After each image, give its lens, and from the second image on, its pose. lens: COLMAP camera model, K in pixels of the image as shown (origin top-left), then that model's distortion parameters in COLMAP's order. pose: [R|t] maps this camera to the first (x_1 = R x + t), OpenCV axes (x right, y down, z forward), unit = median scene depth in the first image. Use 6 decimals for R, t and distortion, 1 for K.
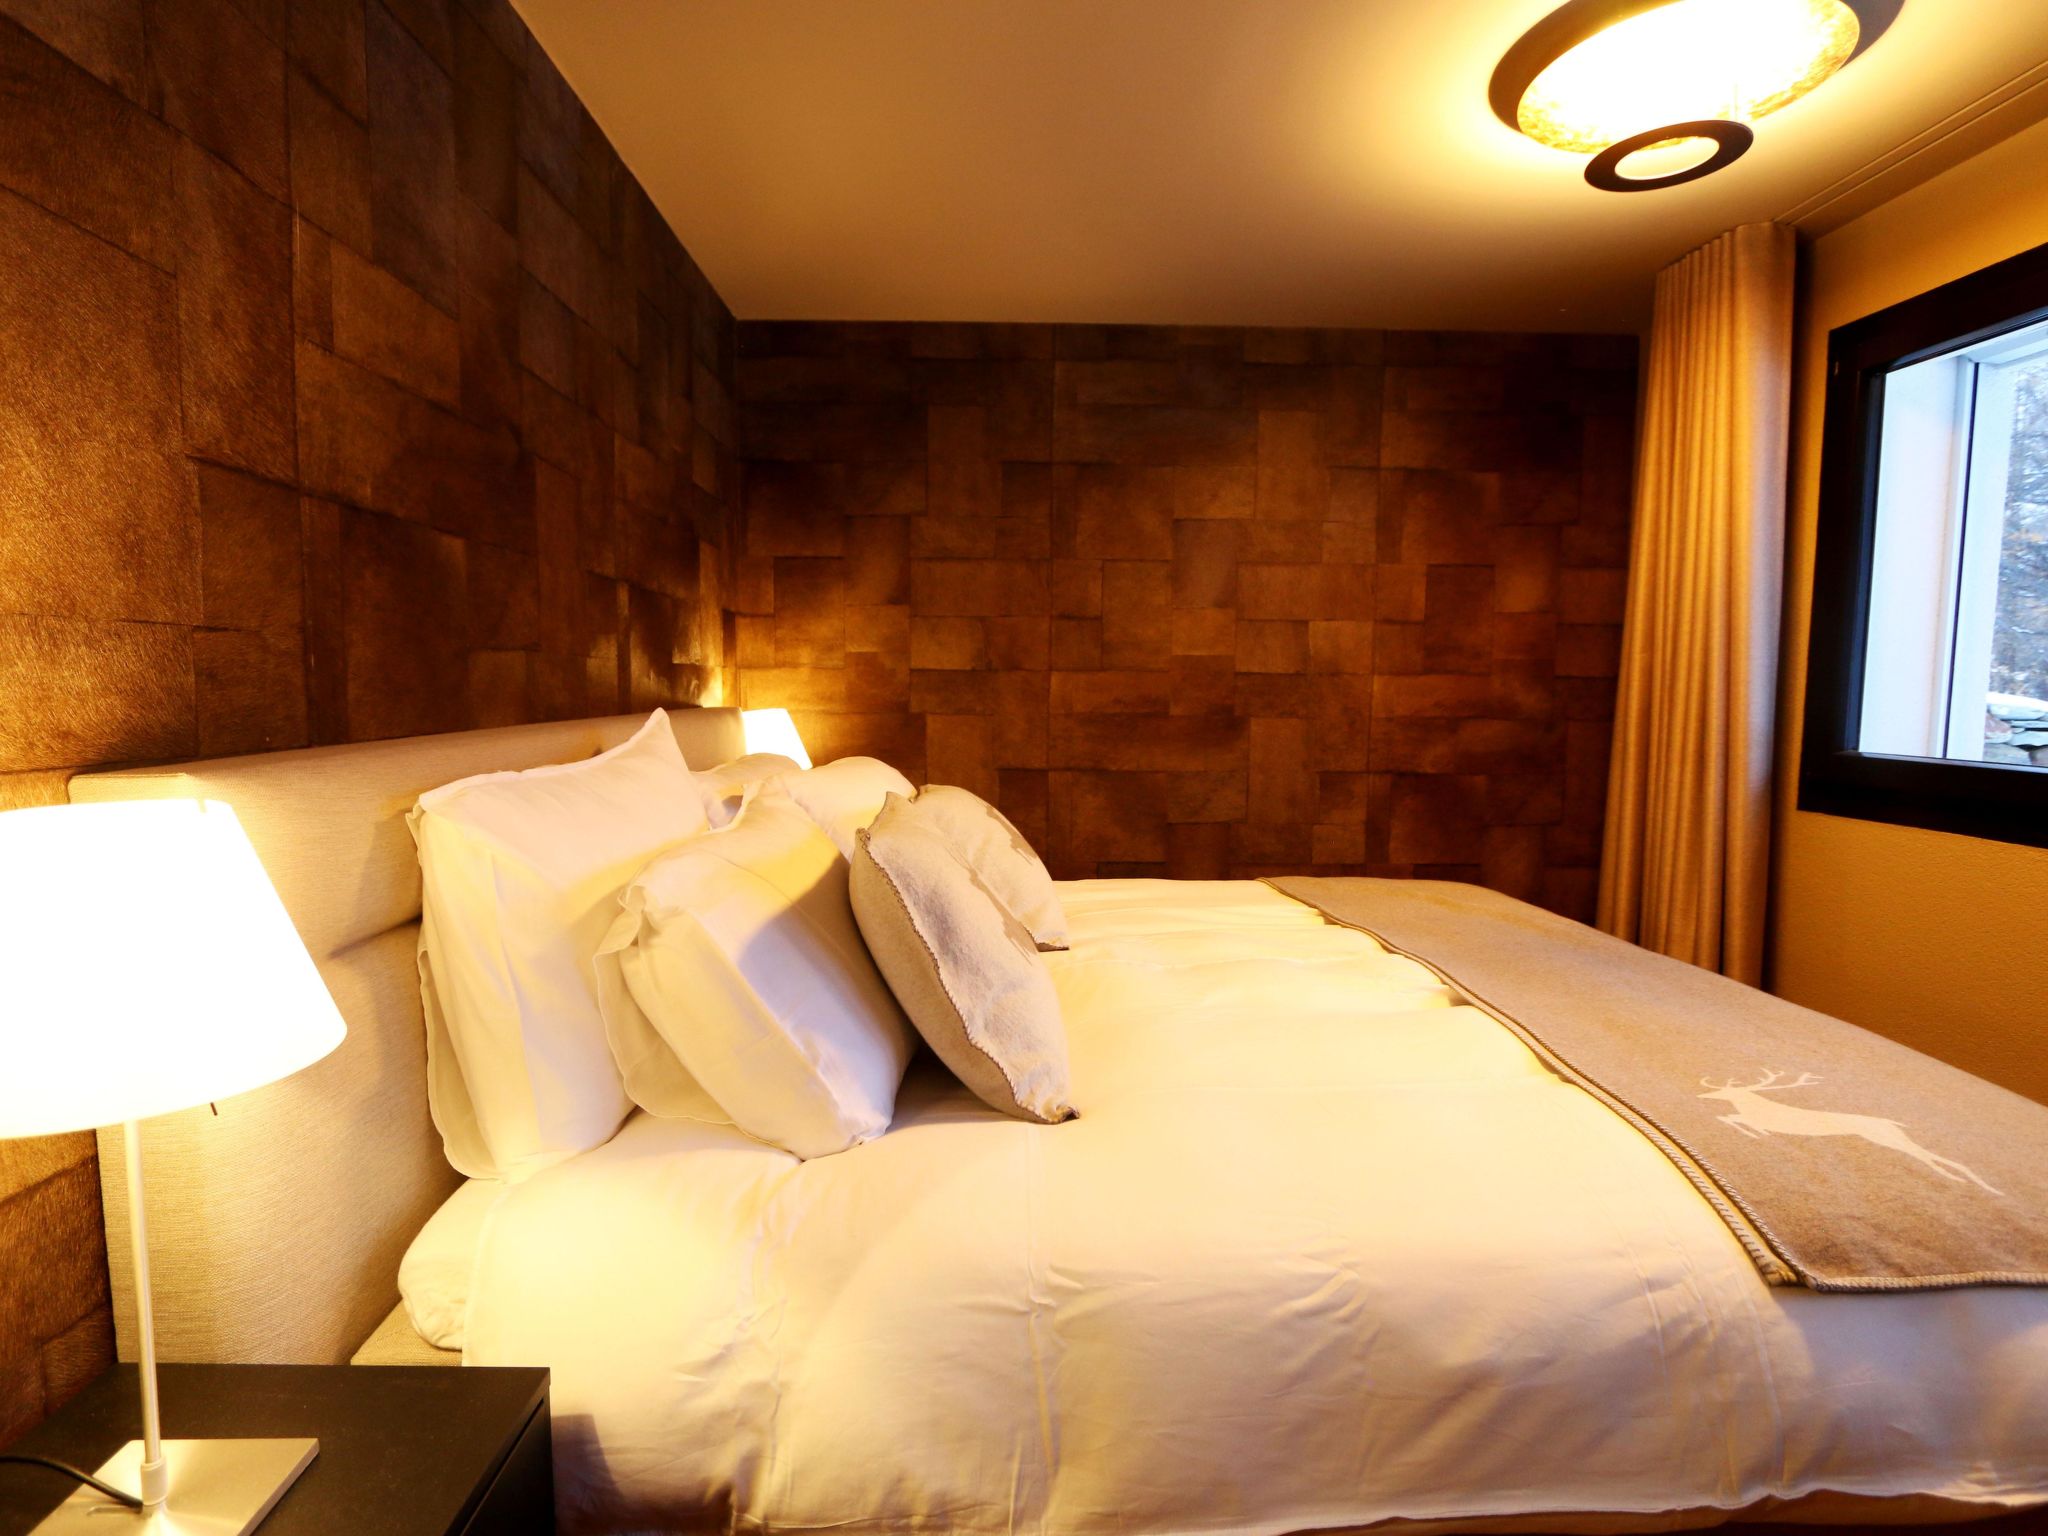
lens RADIAL K [[1038.4, 0, 986.6], [0, 1038.4, 765.4], [0, 0, 1]] dist [-0.015983, 0.002422]
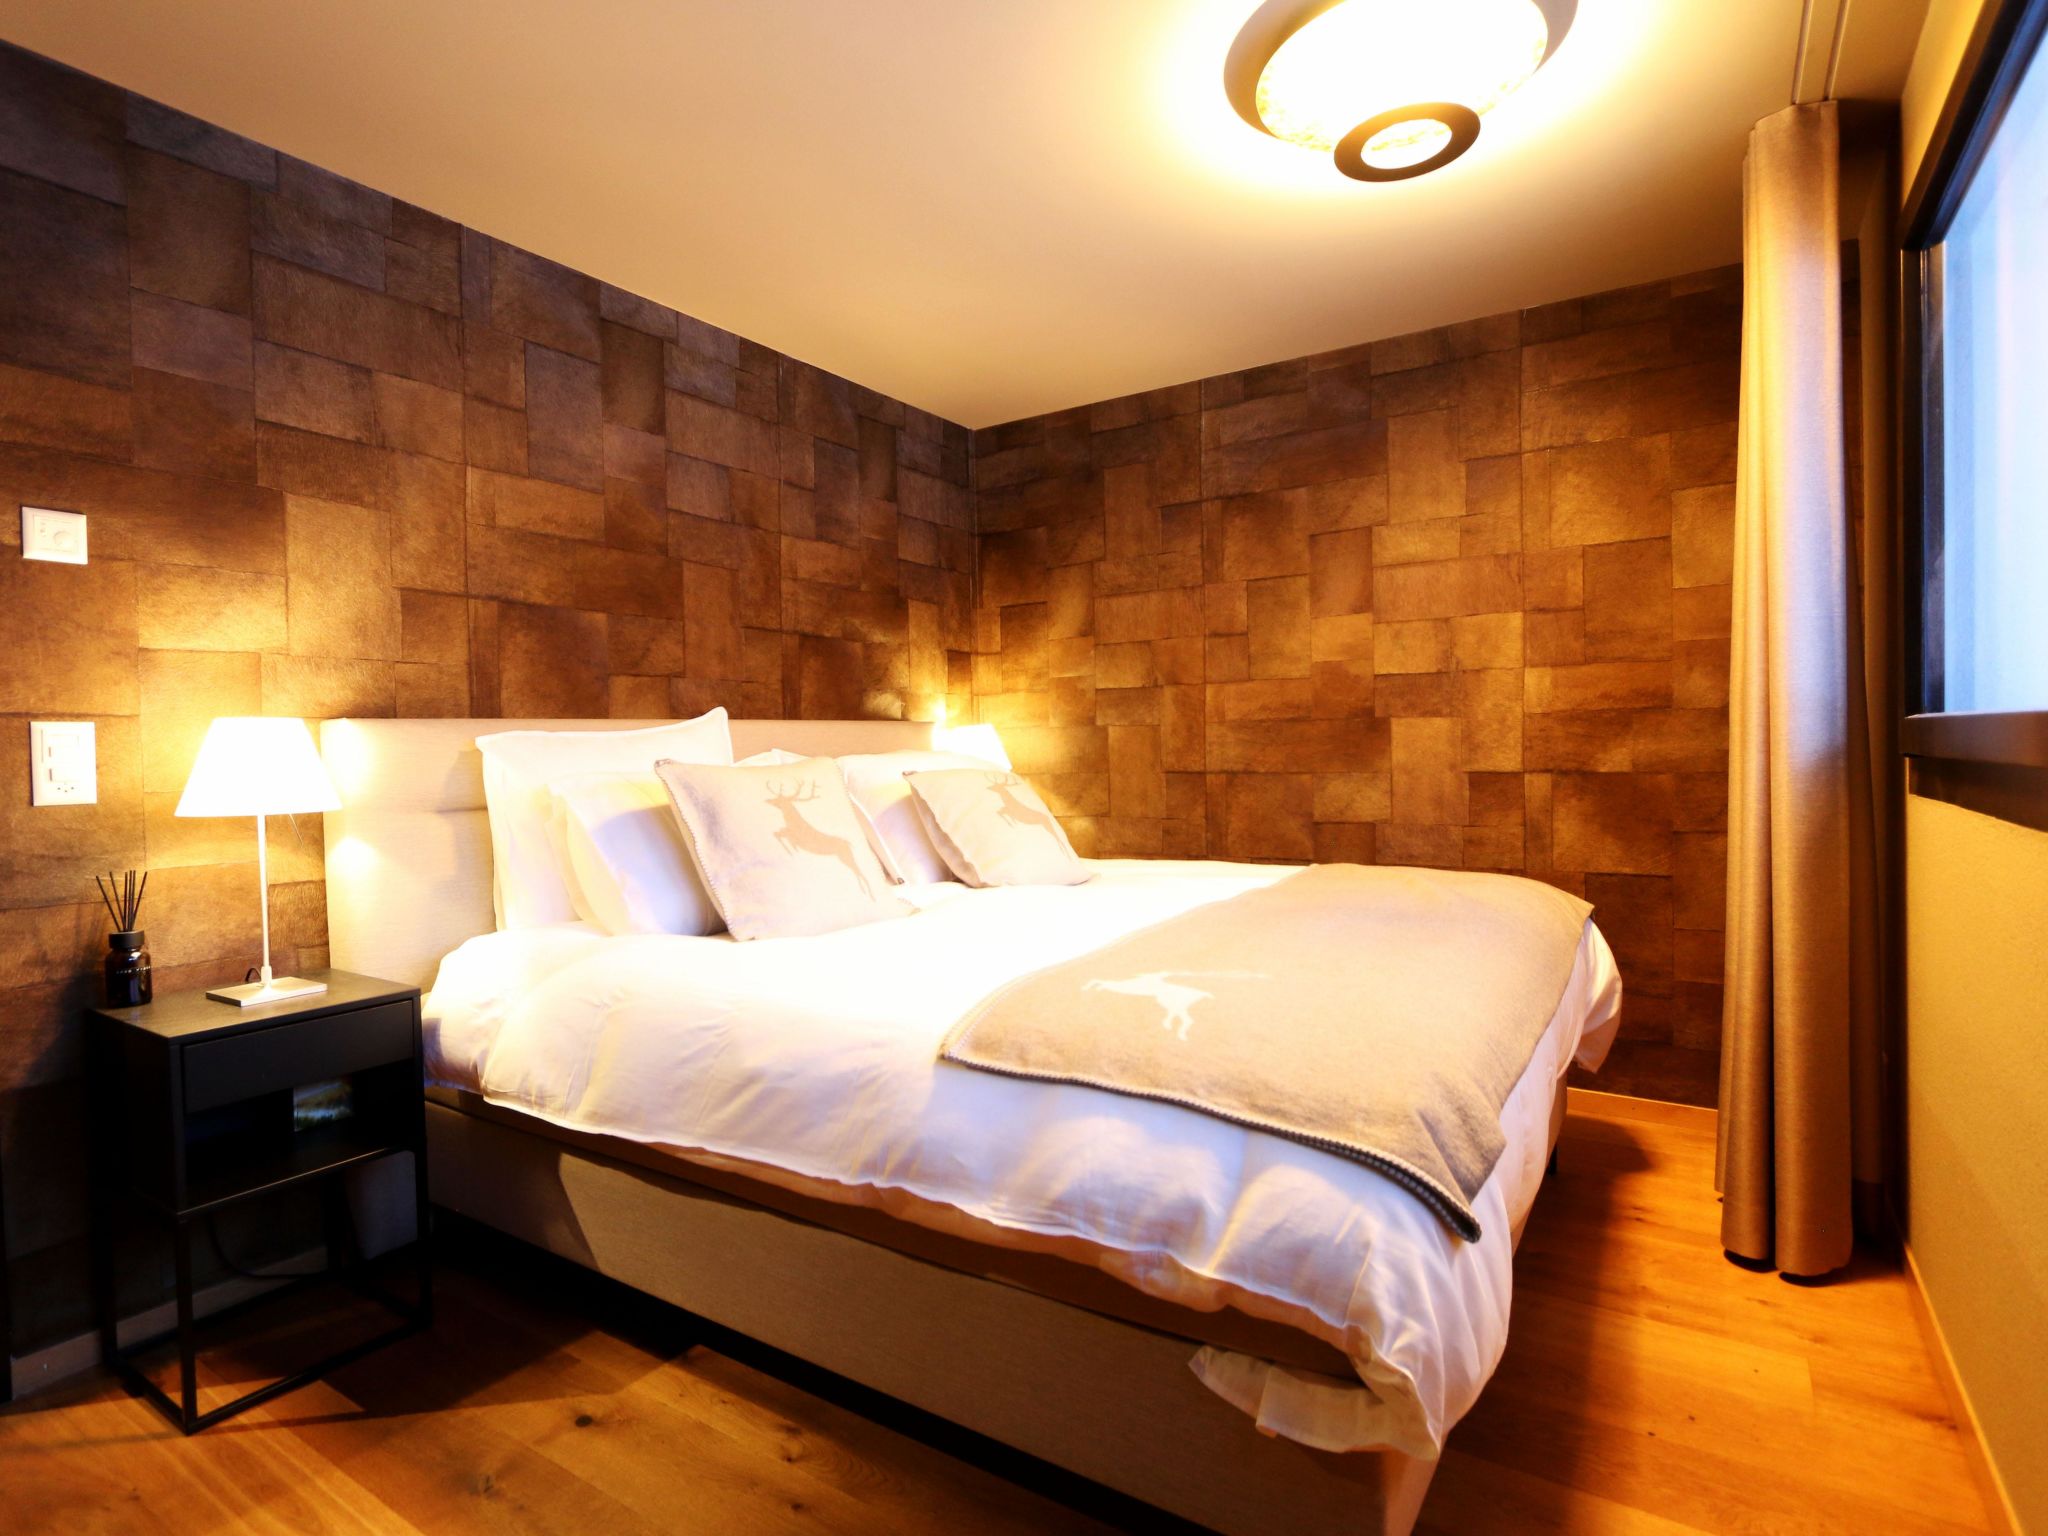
lens RADIAL K [[1043.3, 0, 1024.0], [0, 1043.3, 768.0], [0, 0, 1]] dist [-0.004534, -0.000568]
pose [[0.830978, -0.012394, -0.556168, 0.532593], [-0.018564, 0.998577, -0.049988, 0.060590], [0.555996, 0.051864, 0.829565, -0.038180]]
